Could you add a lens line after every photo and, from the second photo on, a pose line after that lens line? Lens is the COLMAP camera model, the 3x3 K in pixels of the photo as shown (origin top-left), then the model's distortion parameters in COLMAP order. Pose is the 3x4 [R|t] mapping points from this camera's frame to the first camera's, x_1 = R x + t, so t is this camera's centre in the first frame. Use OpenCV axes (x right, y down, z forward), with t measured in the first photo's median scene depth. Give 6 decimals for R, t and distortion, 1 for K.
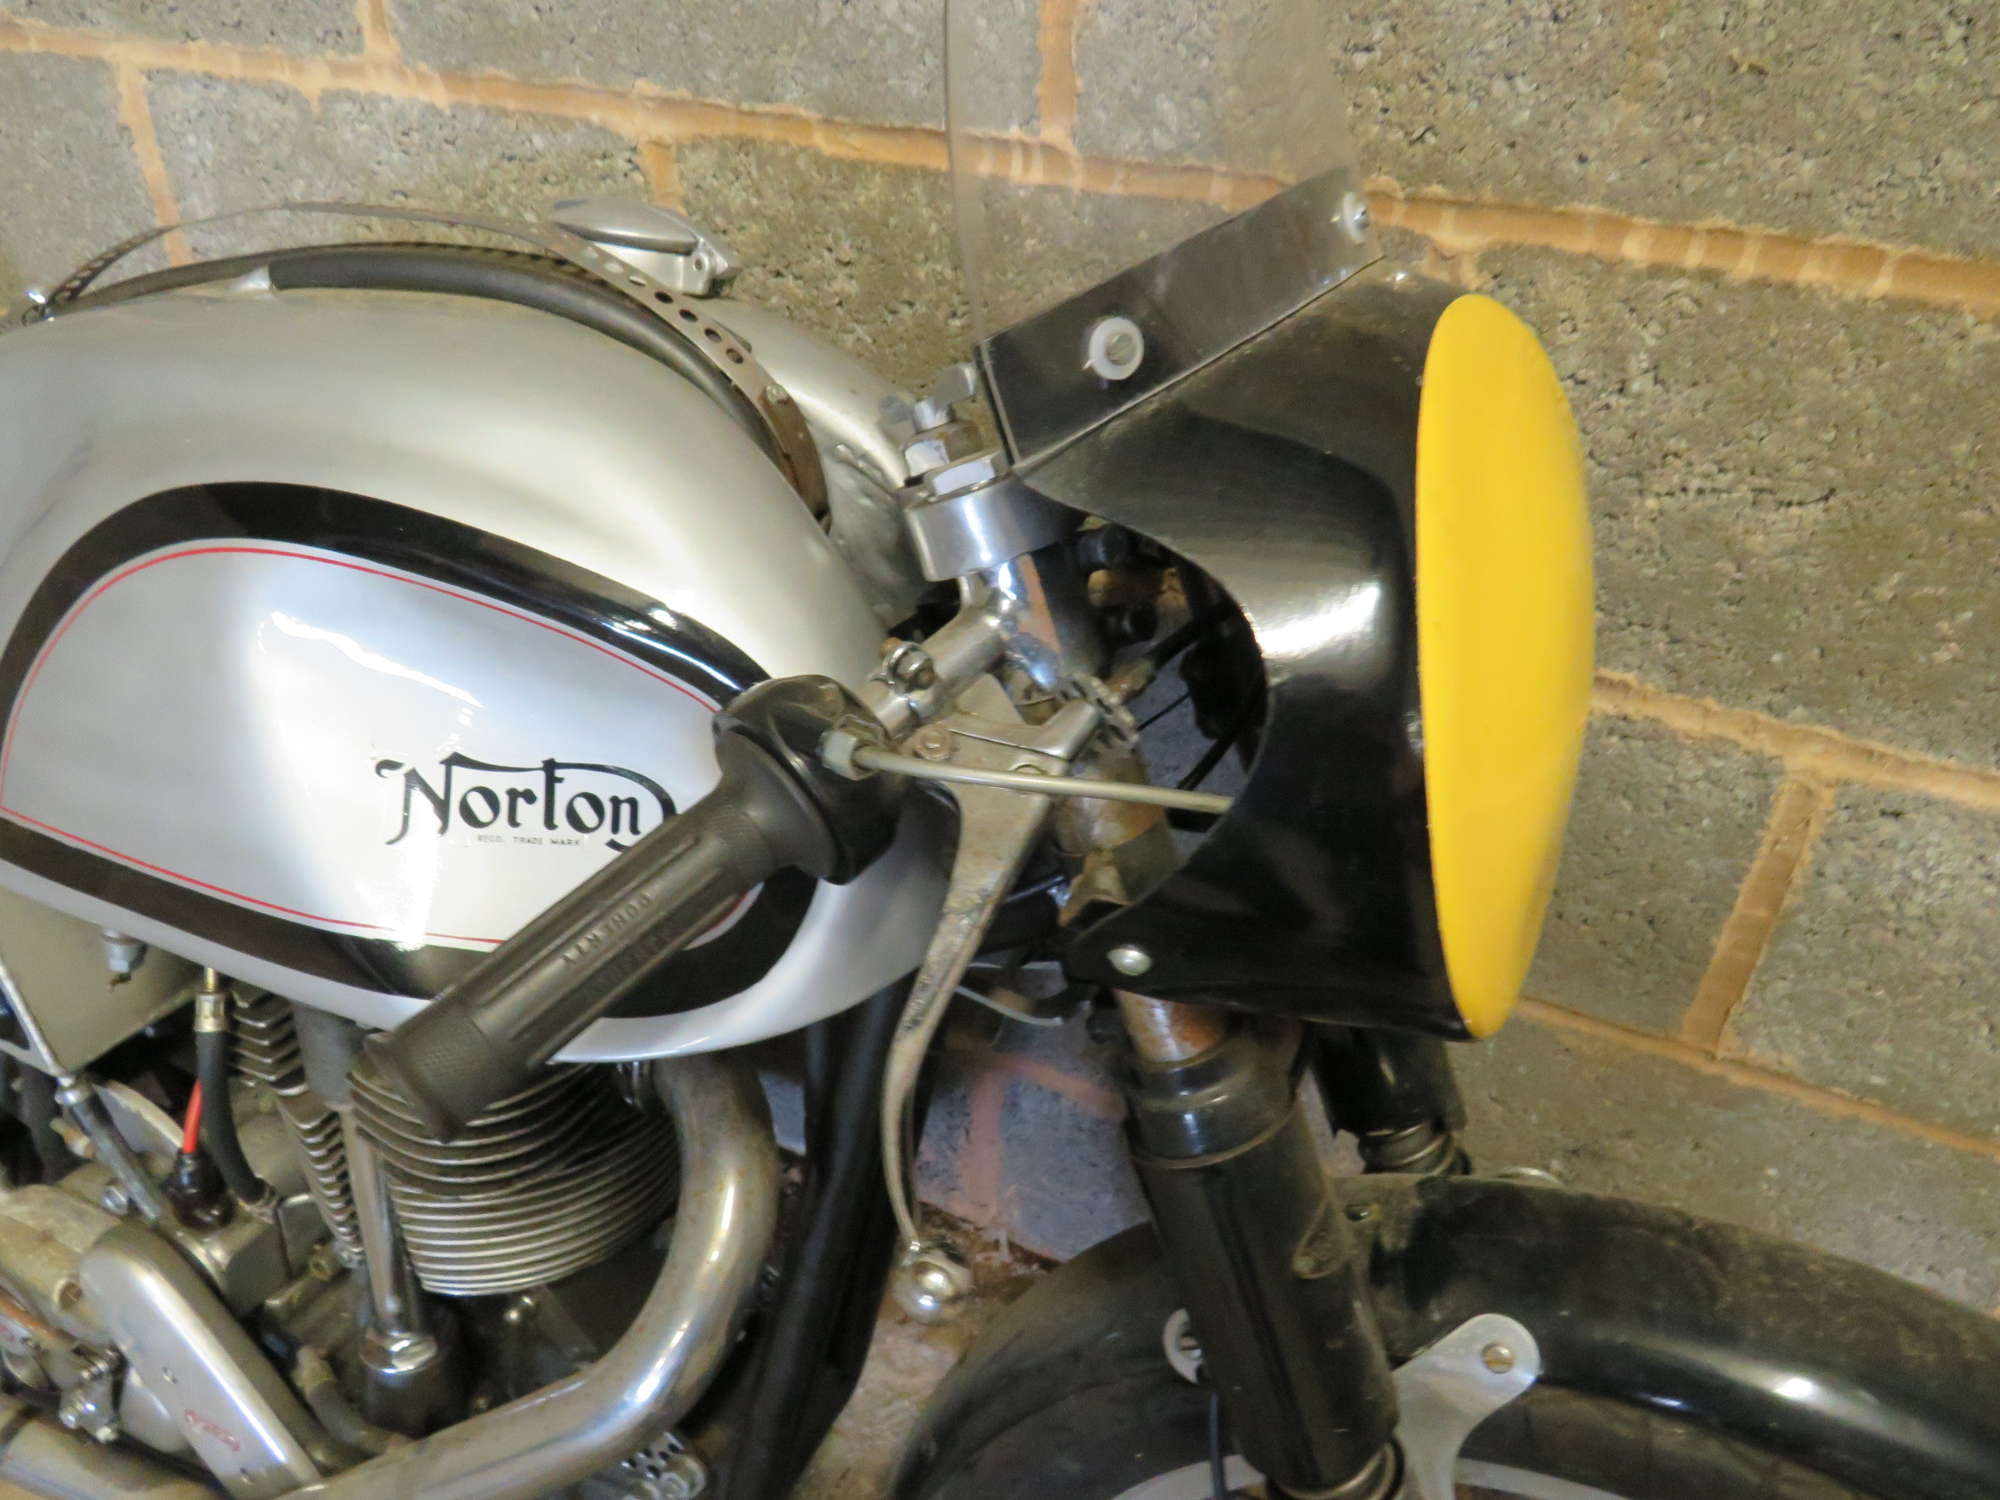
lens RADIAL K [[1411.1, 0, 1000.0], [0, 1411.1, 750.0], [0, 0, 1]] dist [-0.026066, -0.004261]
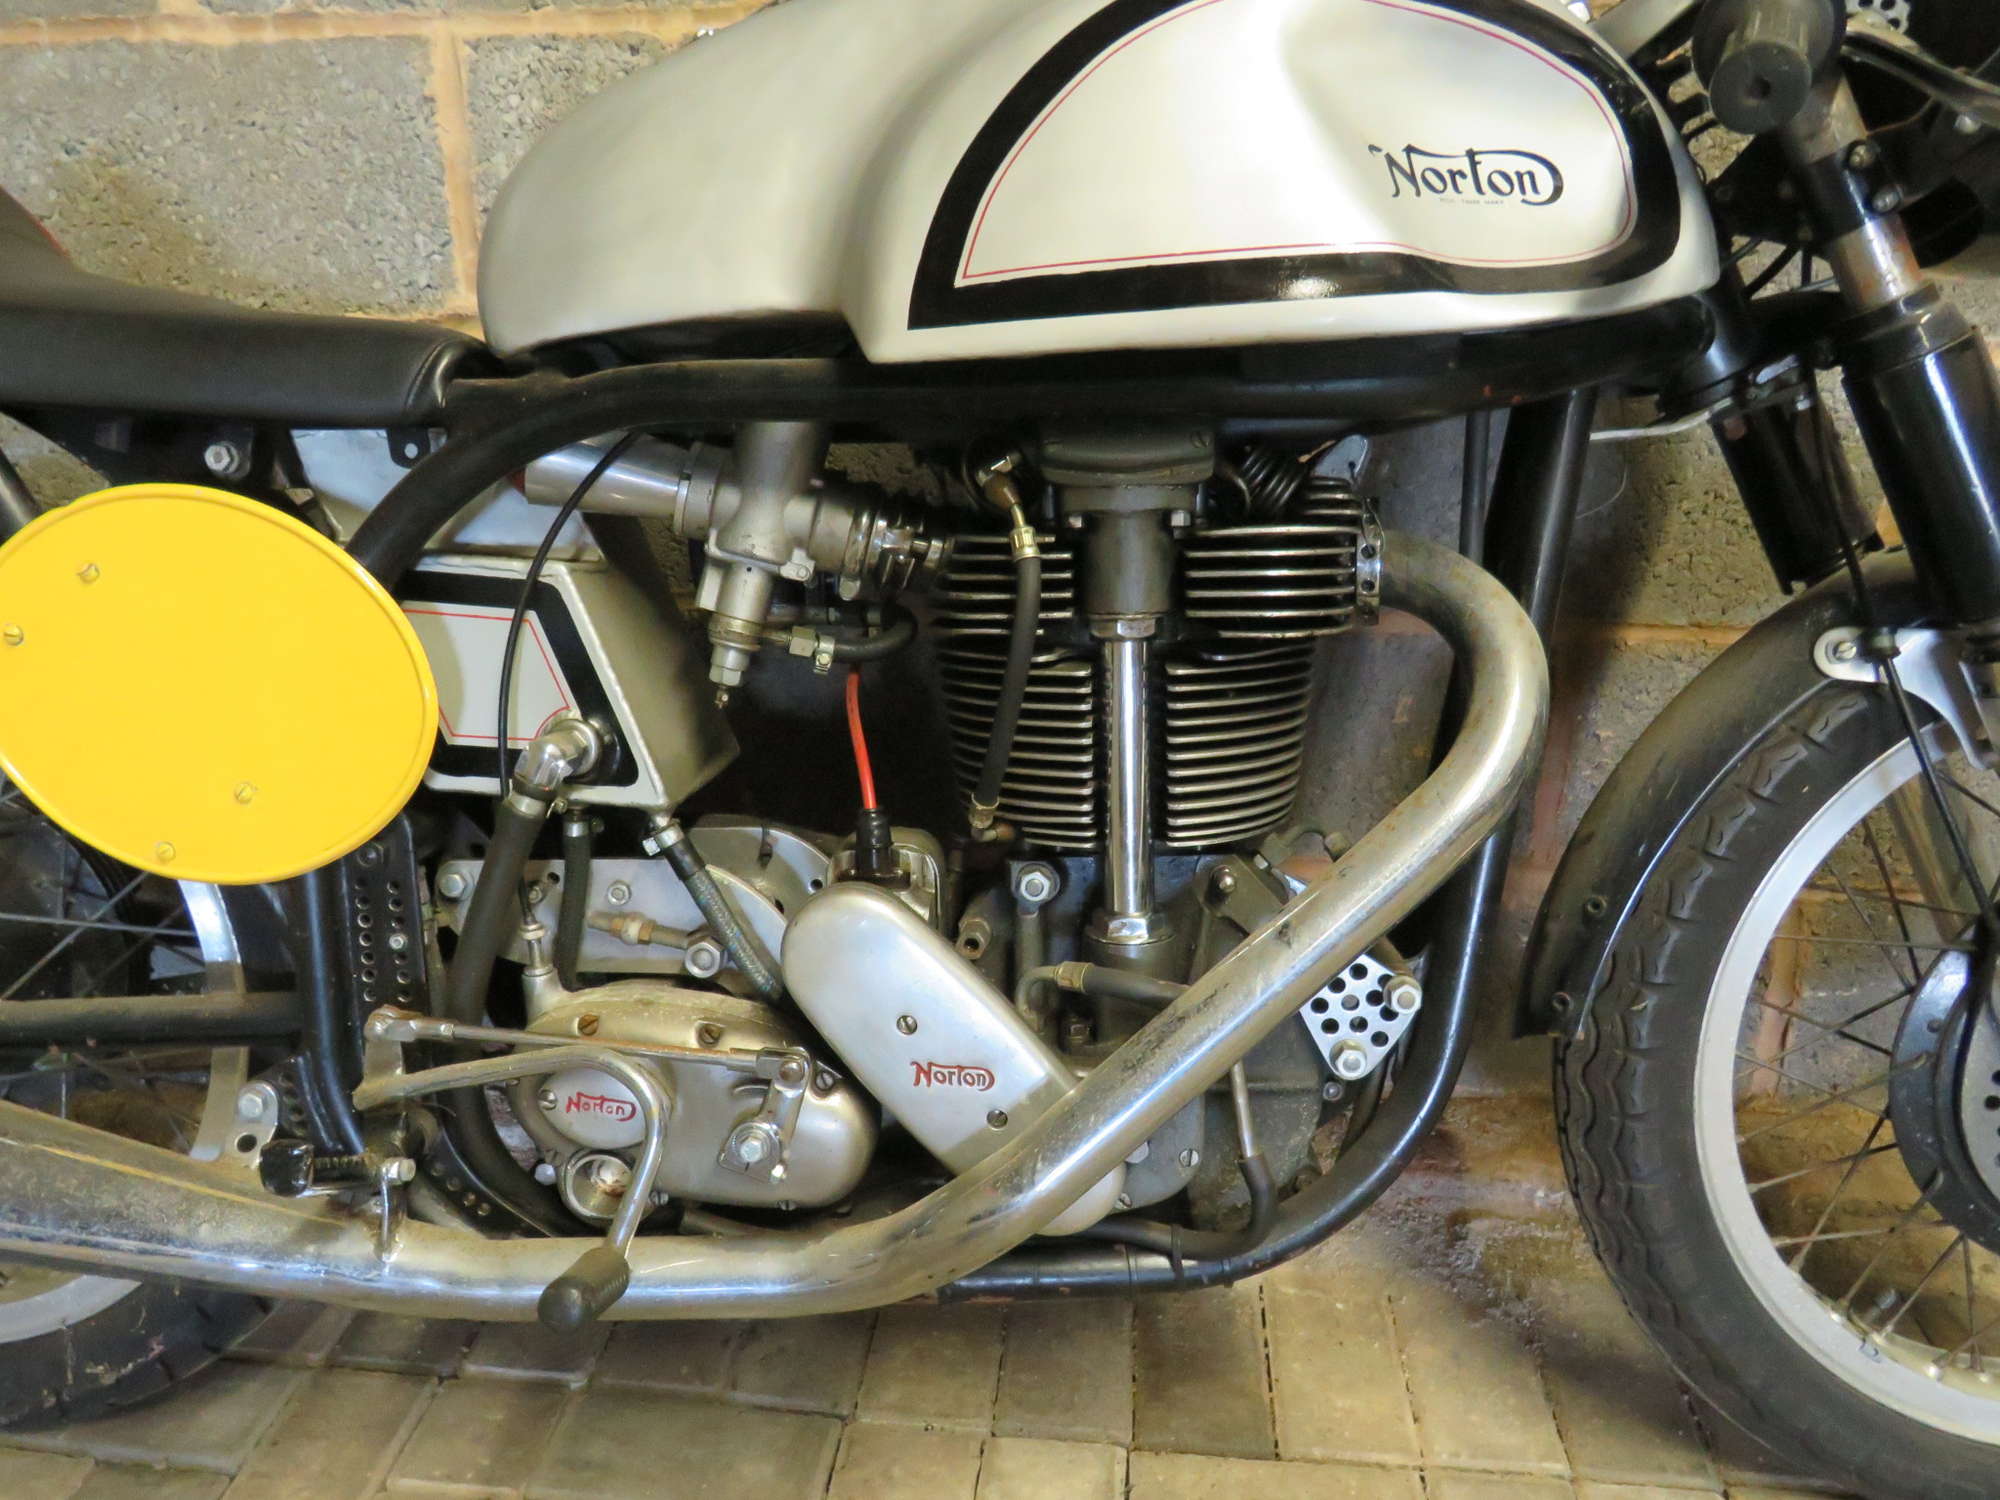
lens RADIAL K [[1406.5, 0, 993.0], [0, 1406.5, 753.1], [0, 0, 1]] dist [-0.028427, 0.004897]
pose [[0.939320, -0.132311, 0.316500, -0.779798], [0.212445, 0.948774, -0.233871, 0.484127], [-0.269344, 0.286918, 0.919311, 0.025332]]
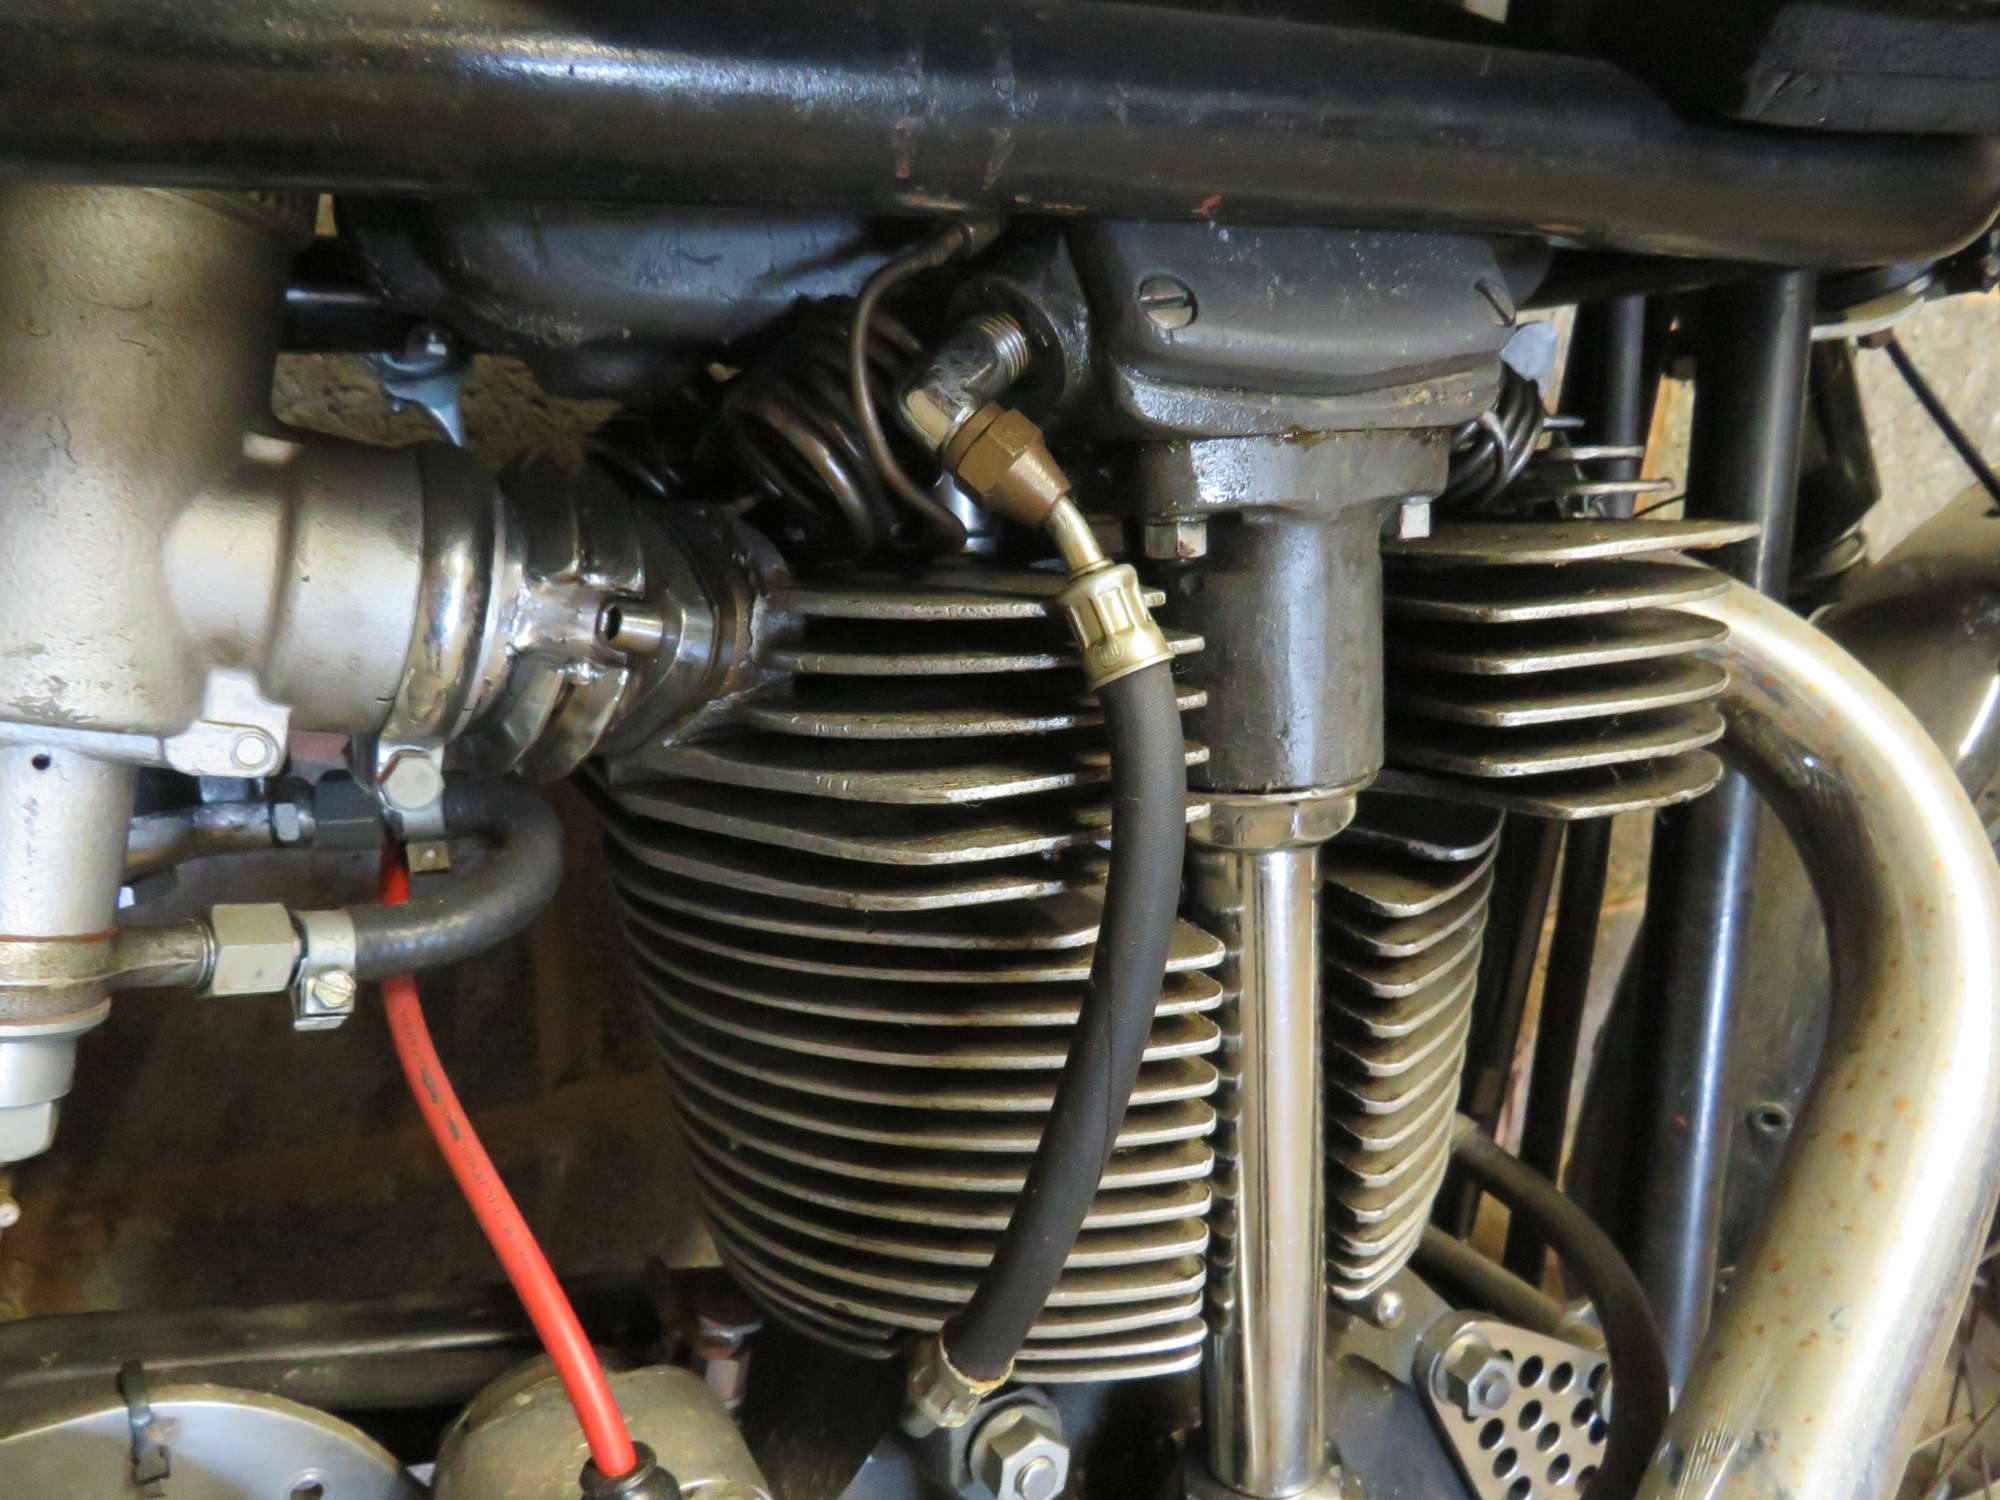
lens RADIAL K [[1406.5, 0, 993.0], [0, 1406.5, 753.1], [0, 0, 1]] dist [-0.028427, 0.004897]
pose [[0.643275, -0.246460, 0.724883, -0.688162], [0.406301, 0.912350, -0.050360, 0.180547], [-0.648935, 0.326916, 0.687029, 0.635405]]
